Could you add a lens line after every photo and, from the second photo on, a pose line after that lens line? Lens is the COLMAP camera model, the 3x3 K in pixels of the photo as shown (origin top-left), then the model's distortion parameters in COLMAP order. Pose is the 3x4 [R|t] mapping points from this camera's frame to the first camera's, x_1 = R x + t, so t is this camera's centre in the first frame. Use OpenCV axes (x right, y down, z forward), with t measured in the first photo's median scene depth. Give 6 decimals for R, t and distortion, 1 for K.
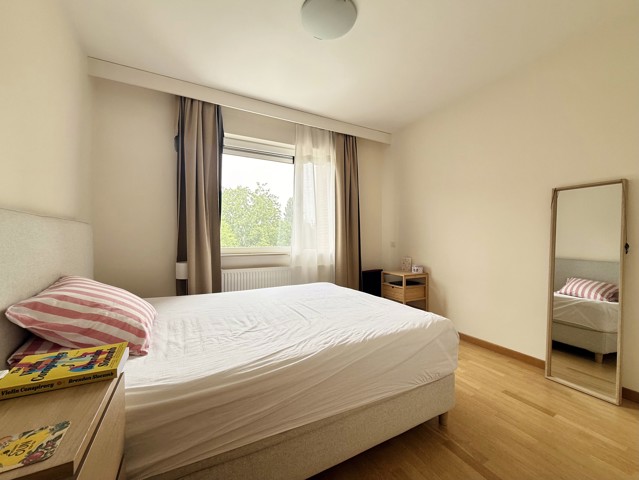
lens RADIAL K [[262.0, 0, 324.3], [0, 262.0, 243.0], [0, 0, 1]] dist [-0.002030, -0.000587]
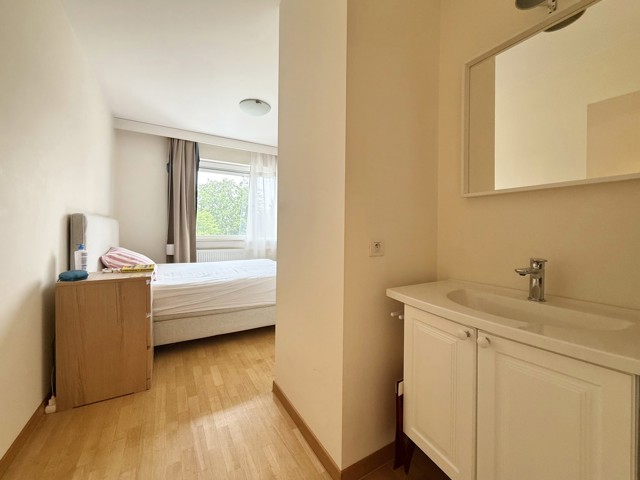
lens RADIAL K [[256.2, 0, 316.5], [0, 256.2, 234.6], [0, 0, 1]] dist [-0.012882, 0.000126]
pose [[0.999472, 0.010483, 0.030759, 0.248132], [-0.010498, 0.999945, 0.000351, 0.006297], [-0.030753, -0.000674, 0.999527, -0.485894]]
